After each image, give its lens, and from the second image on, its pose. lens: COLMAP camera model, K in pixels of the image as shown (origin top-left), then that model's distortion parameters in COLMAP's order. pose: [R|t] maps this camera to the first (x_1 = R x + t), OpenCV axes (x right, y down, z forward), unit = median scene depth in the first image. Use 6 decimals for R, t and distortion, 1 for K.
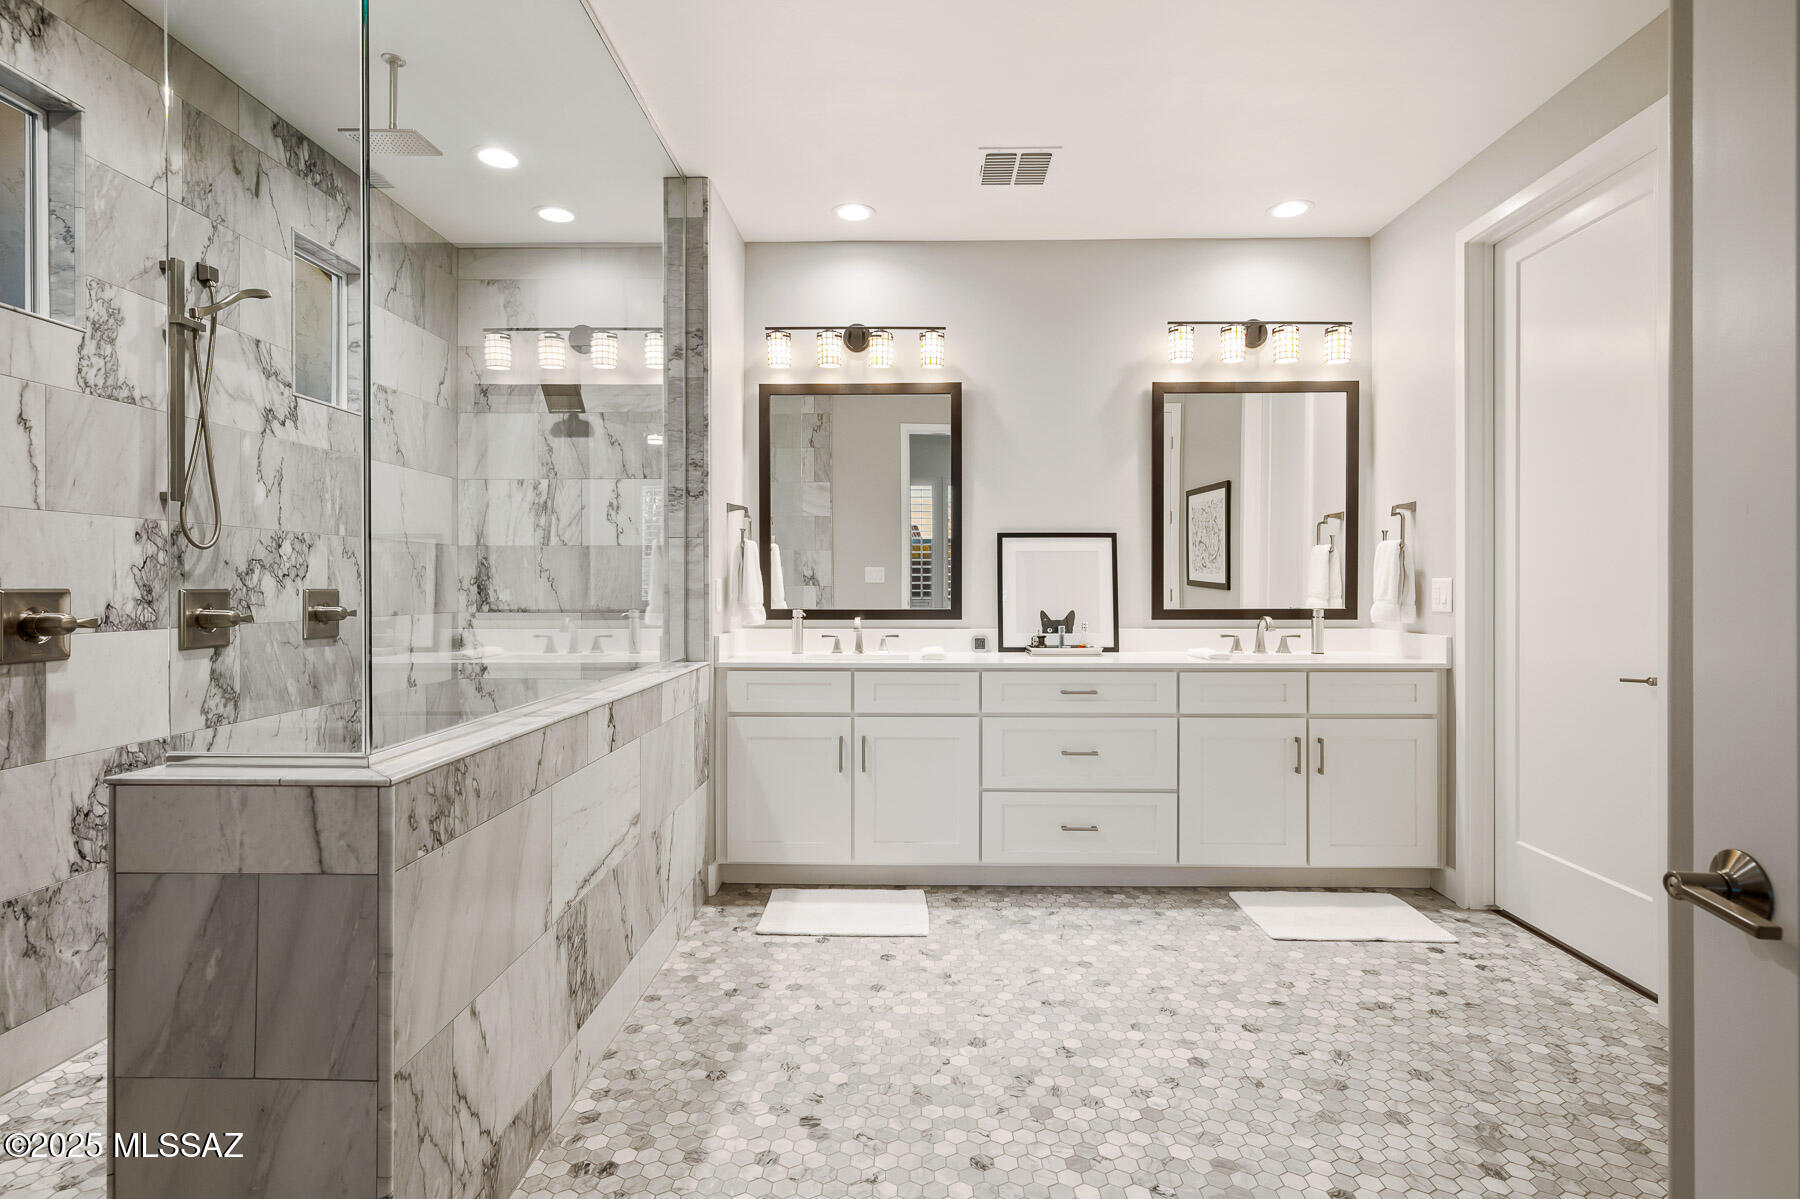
lens RADIAL K [[902.2, 0, 900.0], [0, 902.2, 599.5], [0, 0, 1]] dist [0.021756, 0.000763]
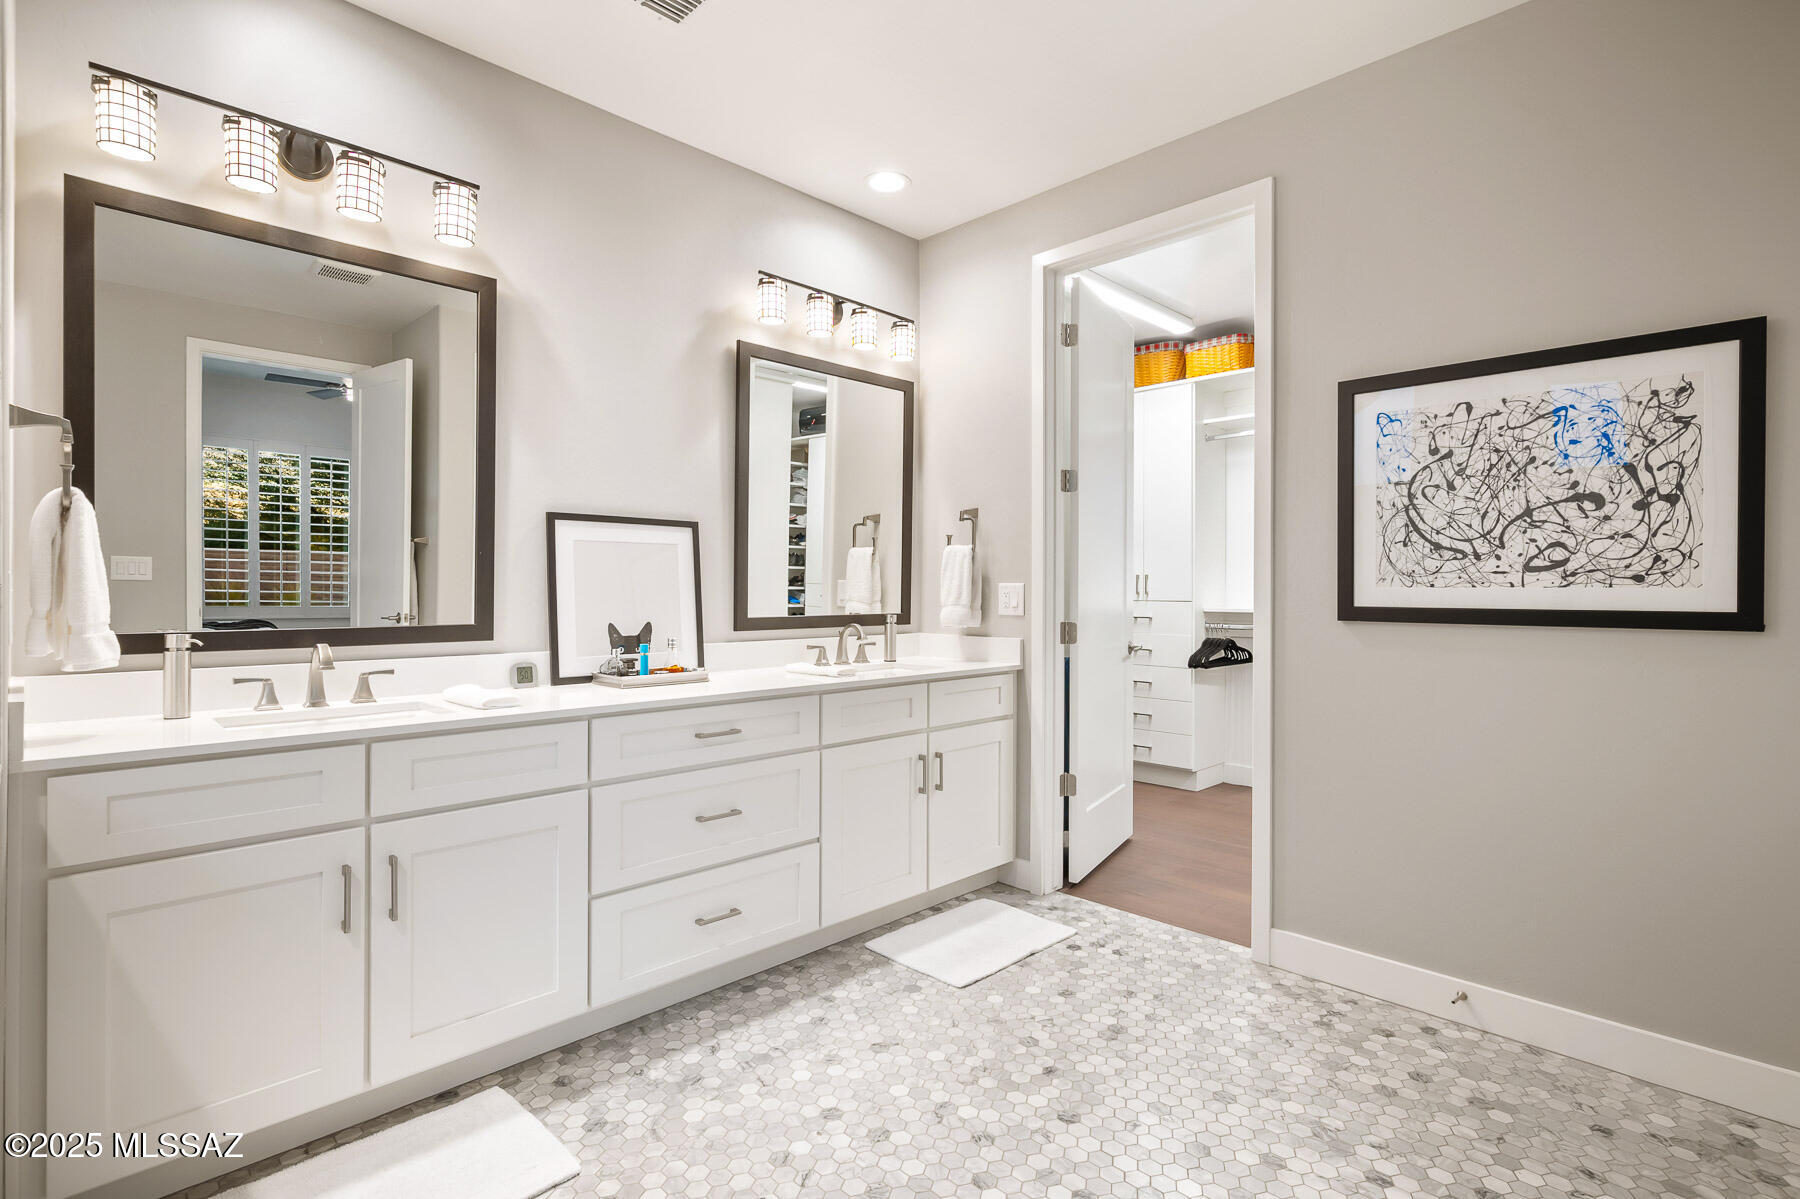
lens RADIAL K [[876.7, 0, 900.0], [0, 876.7, 599.5], [0, 0, 1]] dist [0.002791, 0.000476]
pose [[0.687714, -0.005703, 0.725960, -0.218184], [0.008595, 0.999963, -0.000287, -0.005168], [-0.725931, 0.006437, 0.687737, 0.394855]]
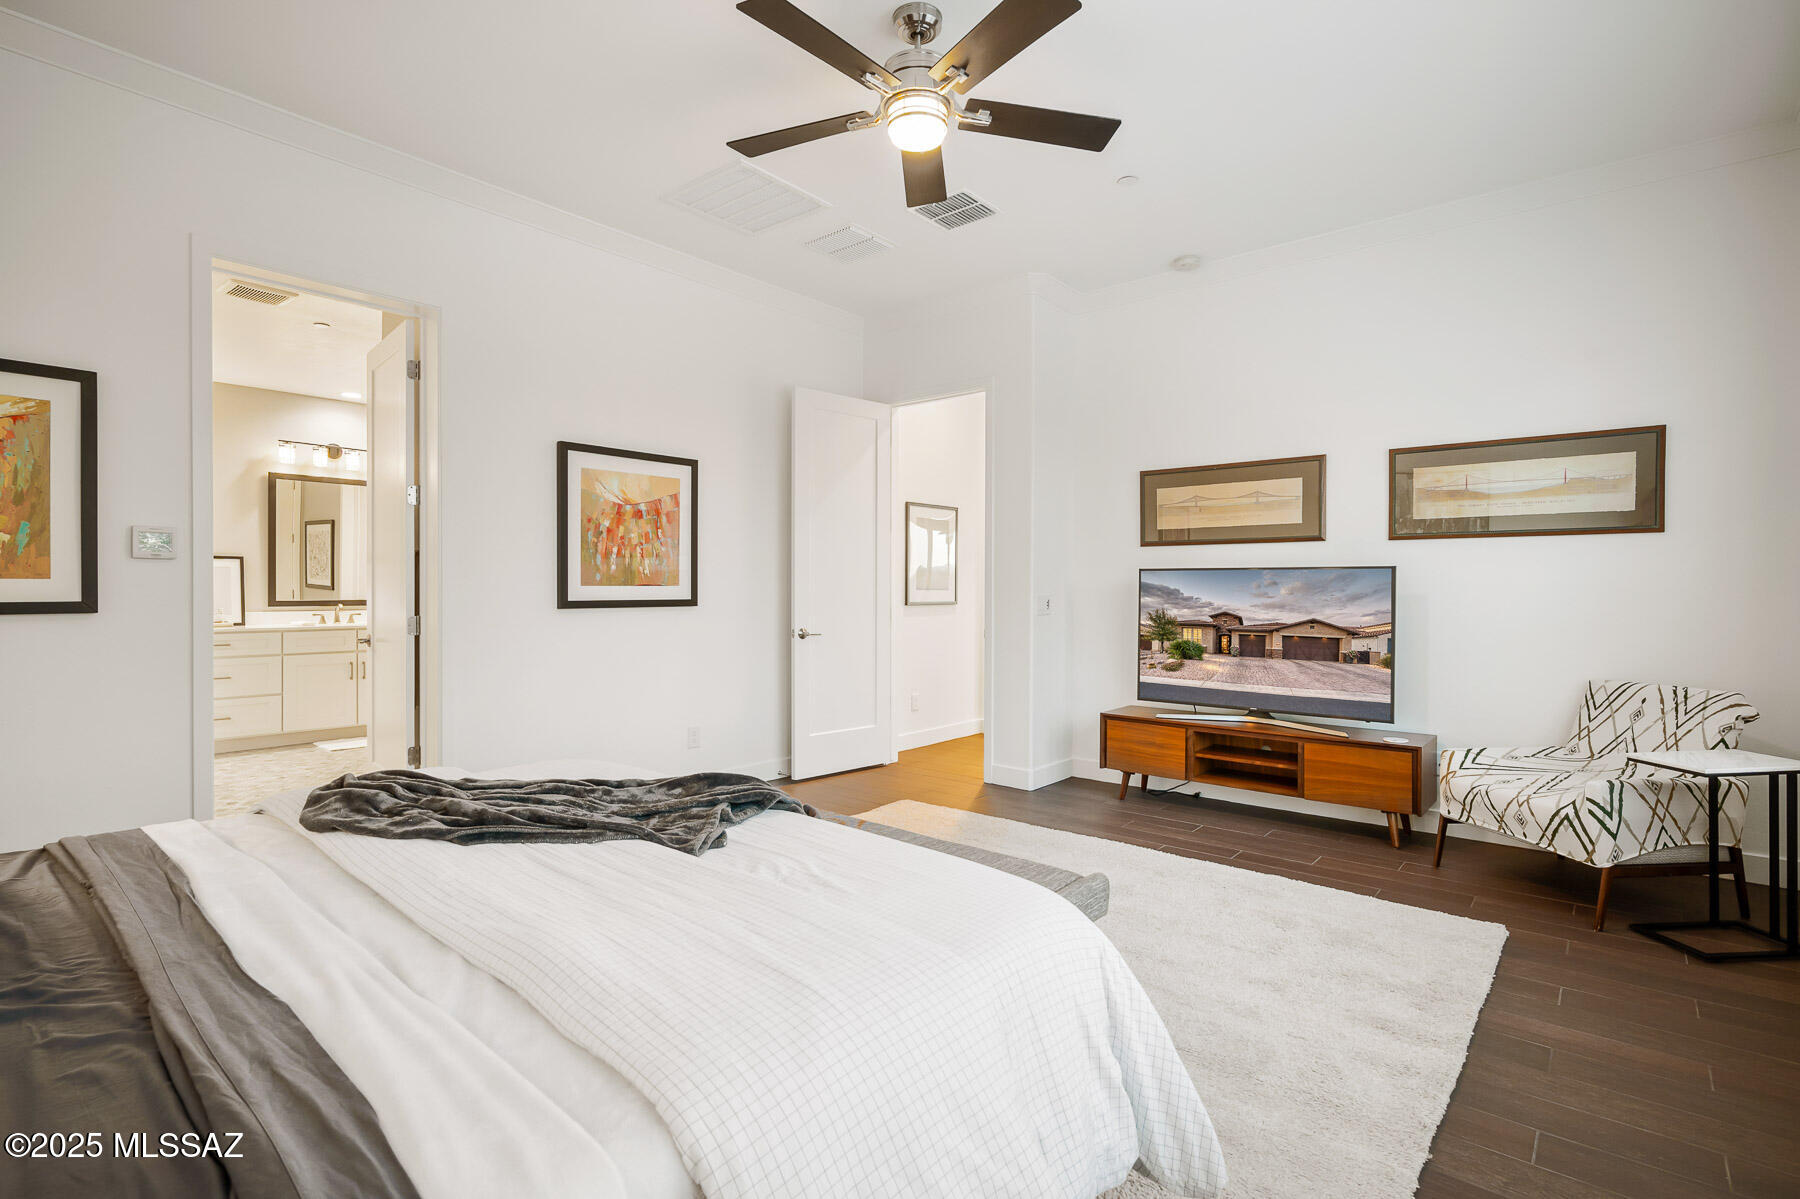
lens RADIAL K [[844.6, 0, 900.0], [0, 844.6, 599.5], [0, 0, 1]] dist [0.001362, -0.000186]
pose [[0.628558, -0.002108, 0.777760, -0.256646], [0.004740, 0.999988, -0.001120, 0.018489], [-0.777748, 0.004390, 0.628561, -1.116928]]
